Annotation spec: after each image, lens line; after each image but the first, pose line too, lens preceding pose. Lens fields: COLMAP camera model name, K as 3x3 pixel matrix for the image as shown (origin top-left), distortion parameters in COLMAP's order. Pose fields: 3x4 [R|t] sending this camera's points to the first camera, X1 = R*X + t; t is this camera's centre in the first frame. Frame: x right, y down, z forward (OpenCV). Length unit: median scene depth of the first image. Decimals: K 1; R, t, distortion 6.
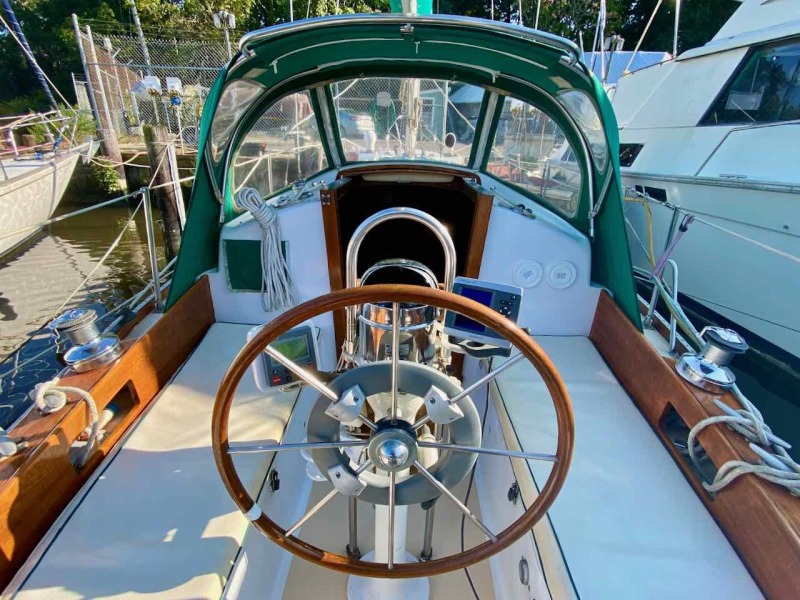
lens RADIAL K [[380.3, 0, 400.0], [0, 380.3, 300.0], [0, 0, 1]] dist [-0.000476, -0.000548]
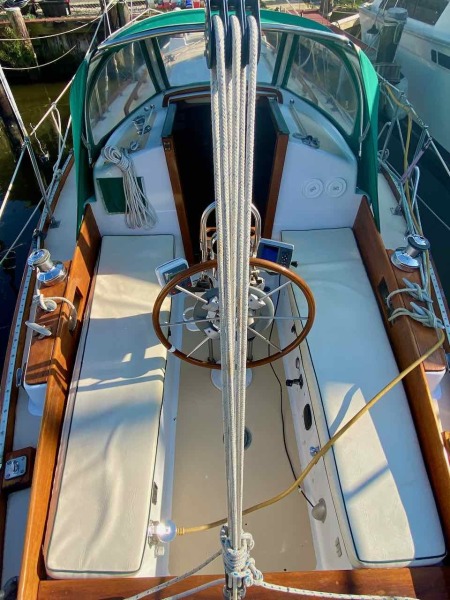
lens RADIAL K [[342.4, 0, 220.3], [0, 342.4, 285.0], [0, 0, 1]] dist [0.059364, -0.057315]
pose [[0.997416, -0.071823, -0.001696, -0.043557], [0.067181, 0.924065, 0.376284, -0.301492], [-0.025459, -0.375426, 0.926503, -0.416702]]
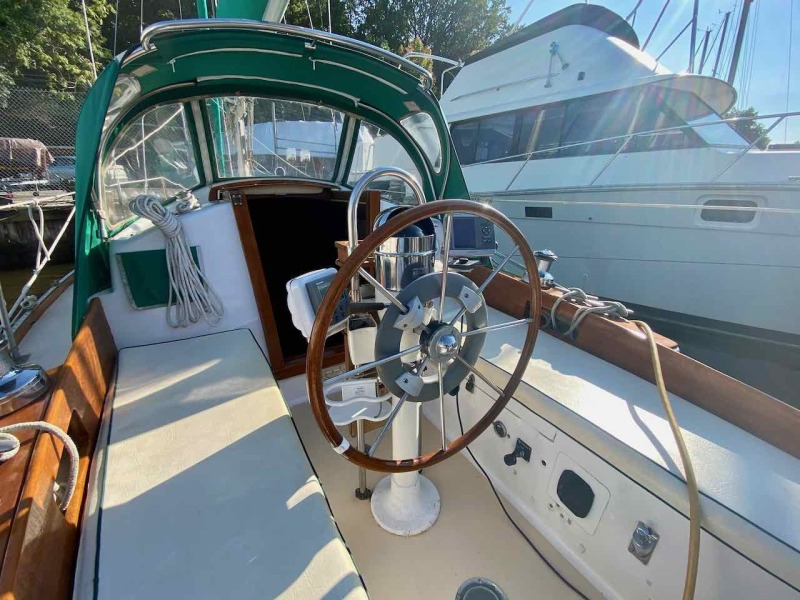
lens RADIAL K [[324.5, 0, 400.0], [0, 324.5, 300.0], [0, 0, 1]] dist [-0.019945, -0.000240]
pose [[0.845998, -0.199396, 0.494499, -0.362182], [0.231691, 0.972781, -0.004128, 0.125939], [-0.480216, 0.118063, 0.869169, 0.063512]]
